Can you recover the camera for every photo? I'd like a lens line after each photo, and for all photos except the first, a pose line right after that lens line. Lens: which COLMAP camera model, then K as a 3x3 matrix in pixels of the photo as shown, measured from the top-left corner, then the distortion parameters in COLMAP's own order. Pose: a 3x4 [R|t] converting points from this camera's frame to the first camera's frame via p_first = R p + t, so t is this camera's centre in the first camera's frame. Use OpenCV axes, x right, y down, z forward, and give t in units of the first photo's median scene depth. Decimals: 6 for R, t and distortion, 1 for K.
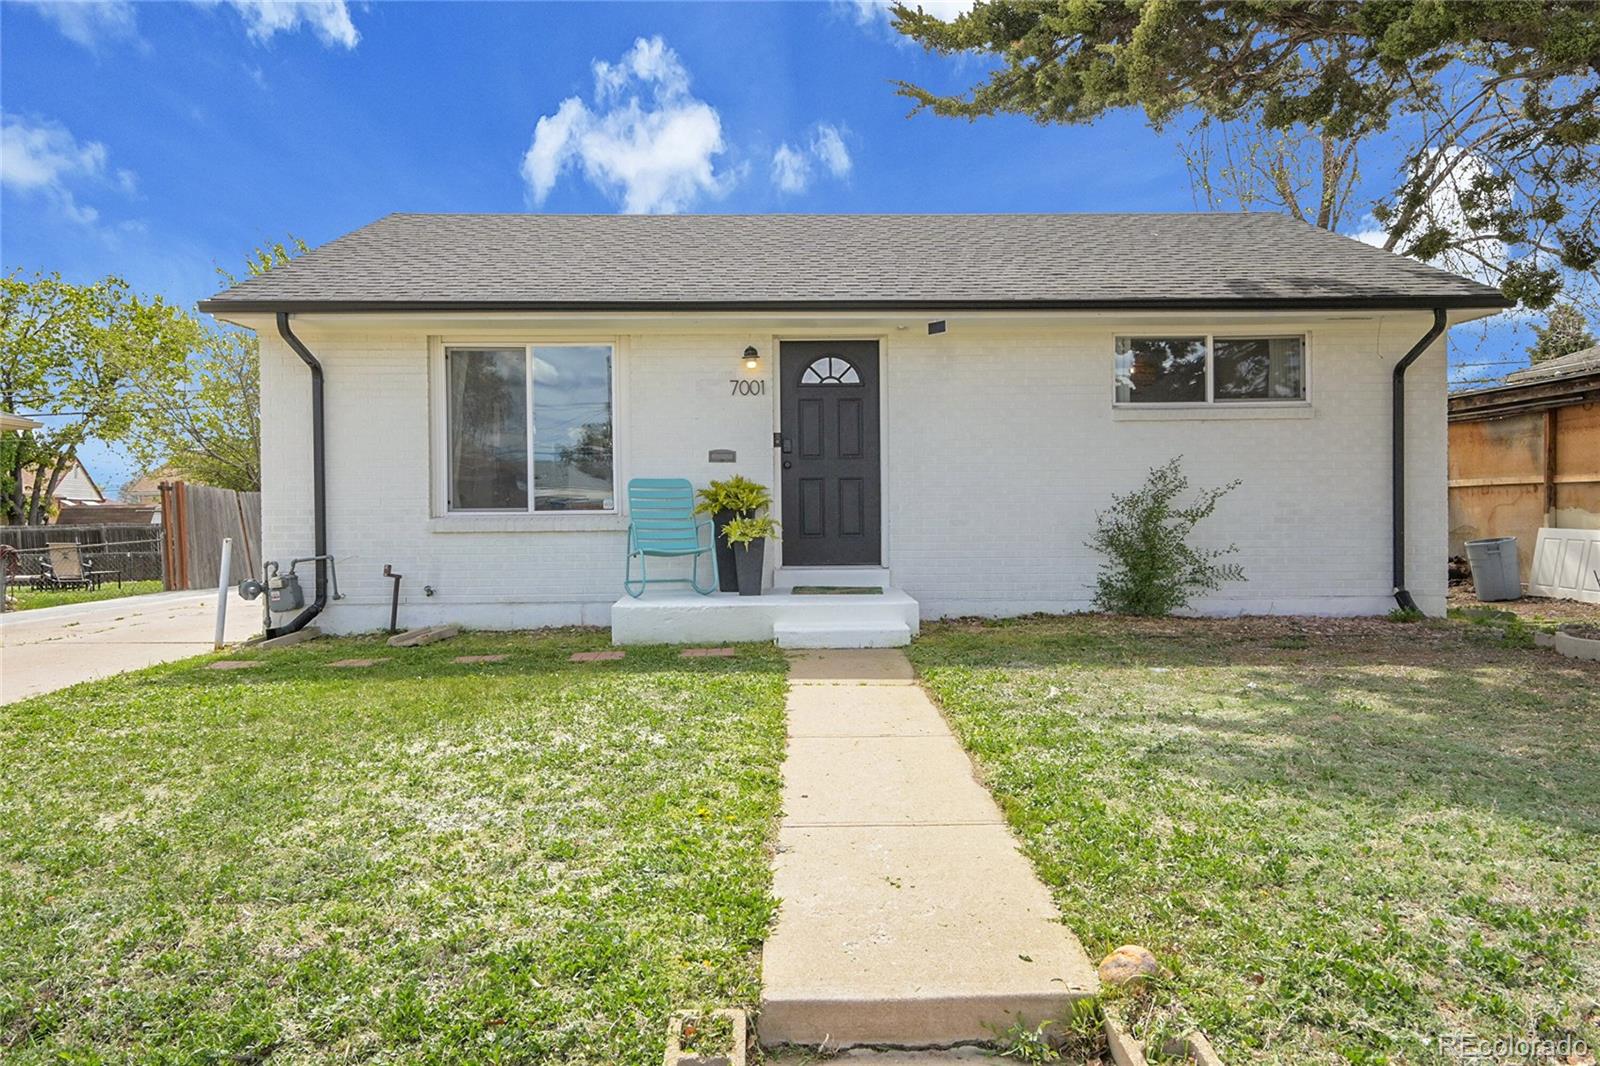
lens RADIAL K [[1176.8, 0, 790.7], [0, 1176.8, 537.3], [0, 0, 1]] dist [0.006664, -0.005916]
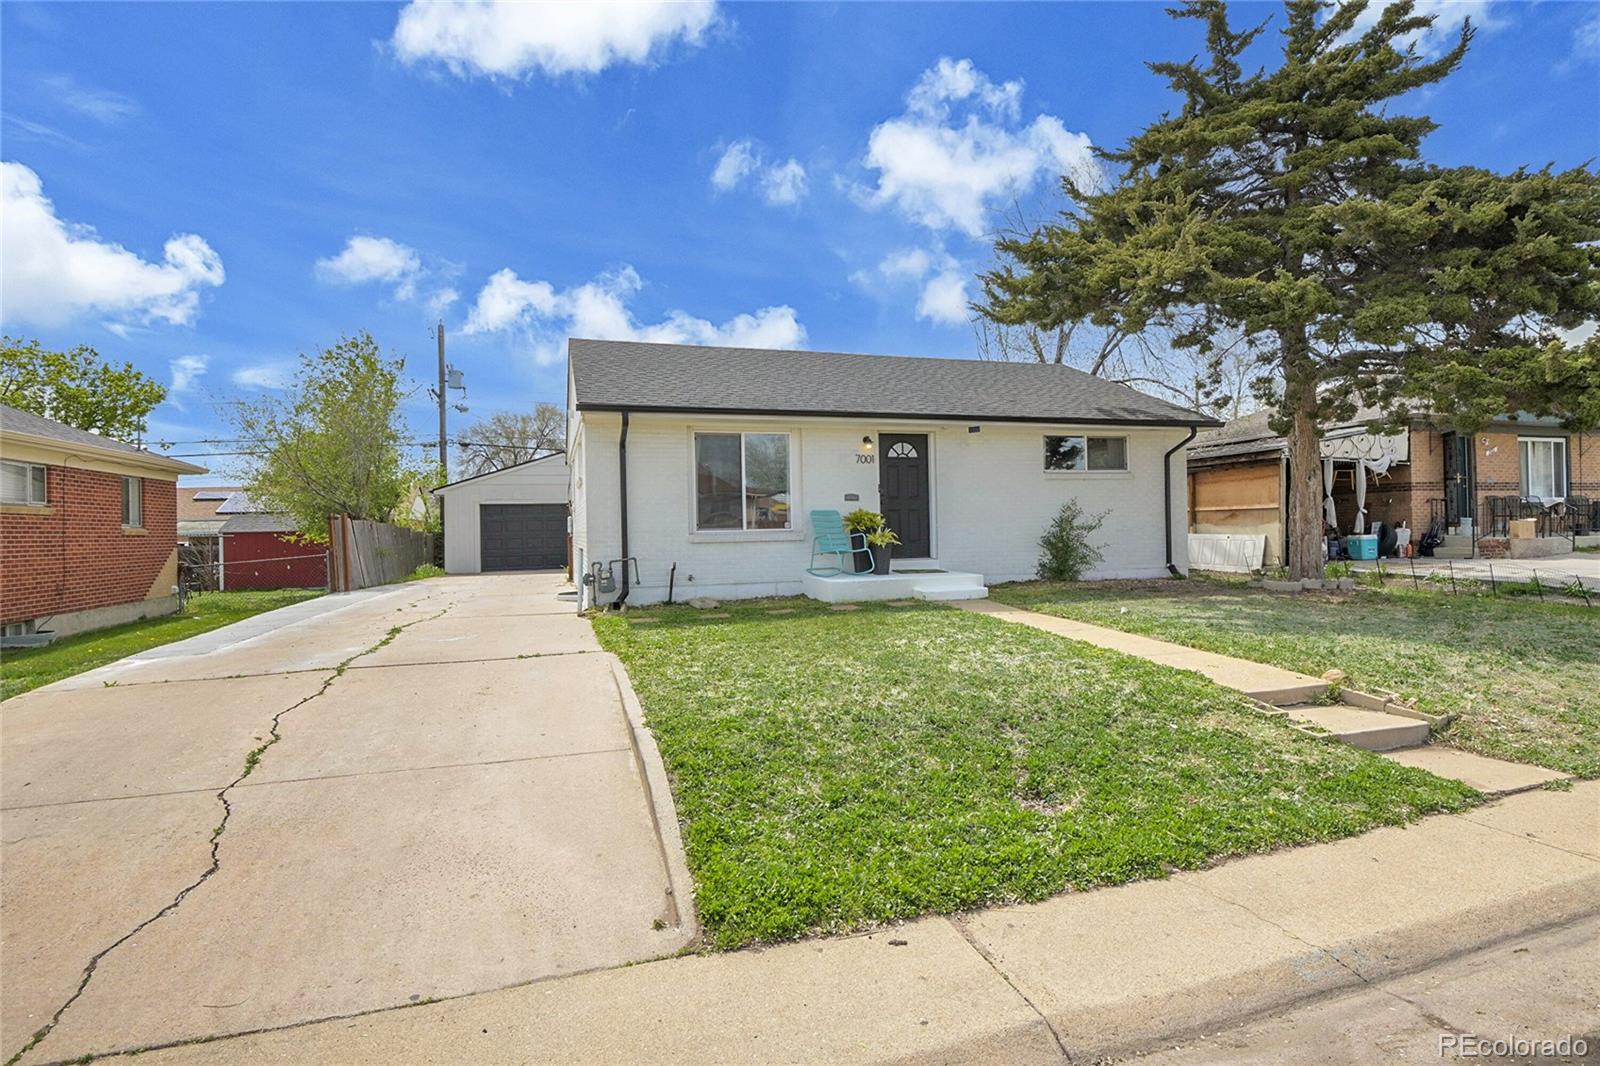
lens RADIAL K [[859.9, 0, 800.0], [0, 859.9, 533.0], [0, 0, 1]] dist [-0.015937, -0.000030]
pose [[0.956658, -0.011132, 0.291000, -0.510183], [0.017301, 0.999677, -0.018633, 0.007245], [-0.290699, 0.022860, 0.956542, -0.214564]]
